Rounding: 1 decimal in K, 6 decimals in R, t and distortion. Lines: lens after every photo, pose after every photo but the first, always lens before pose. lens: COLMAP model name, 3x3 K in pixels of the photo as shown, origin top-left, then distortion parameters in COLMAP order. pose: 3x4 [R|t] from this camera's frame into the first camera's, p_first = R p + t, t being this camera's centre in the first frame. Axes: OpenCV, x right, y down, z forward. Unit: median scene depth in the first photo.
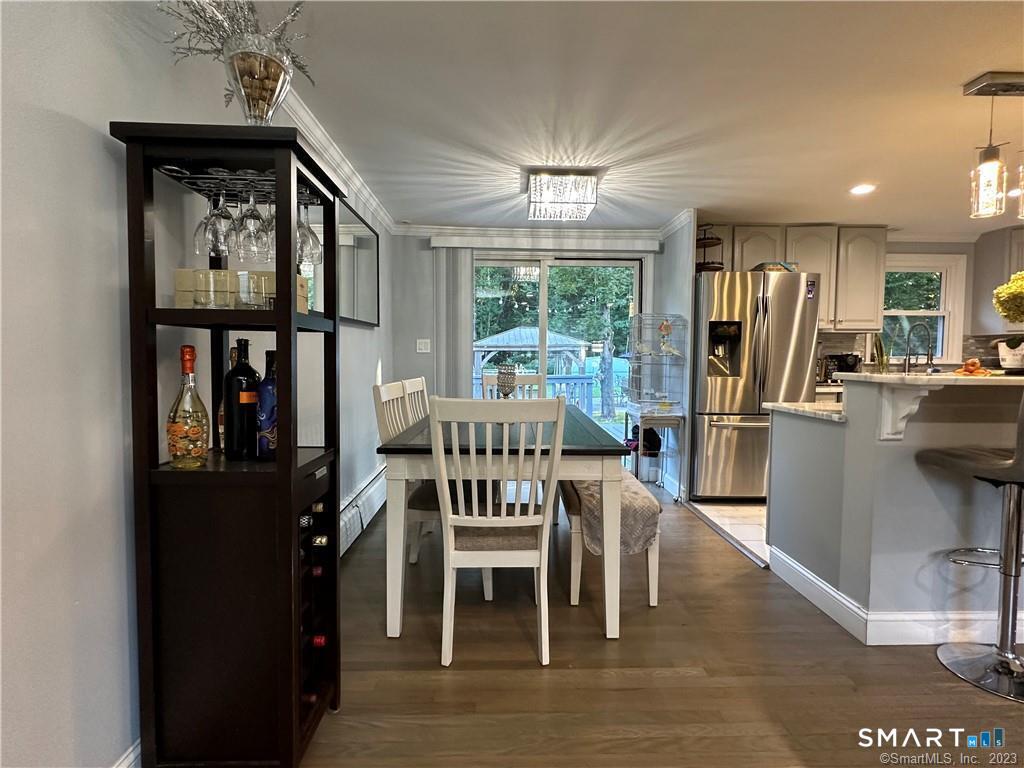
lens RADIAL K [[504.5, 0, 511.6], [0, 504.5, 384.1], [0, 0, 1]] dist [-0.002424, -0.000021]
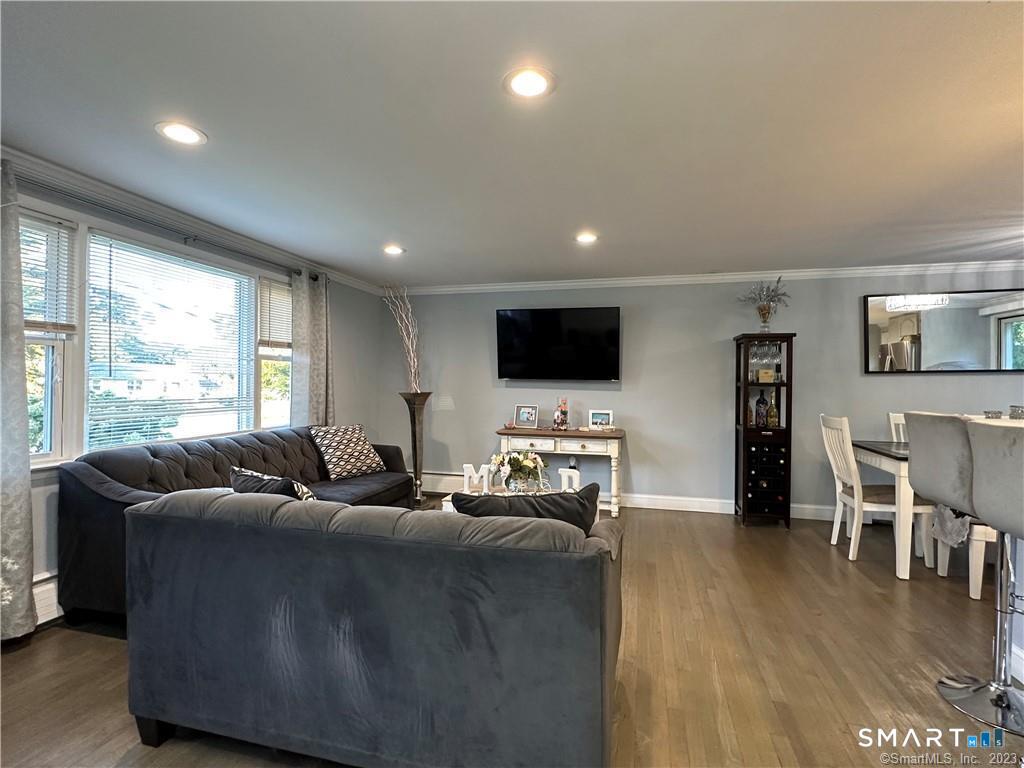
lens RADIAL K [[504.5, 0, 513.9], [0, 504.5, 383.3], [0, 0, 1]] dist [-0.002424, -0.000021]
pose [[-0.275775, -0.010288, -0.961167, 1.034547], [-0.061934, 0.998055, 0.007087, -0.018787], [0.959225, 0.061483, -0.275876, 0.124556]]
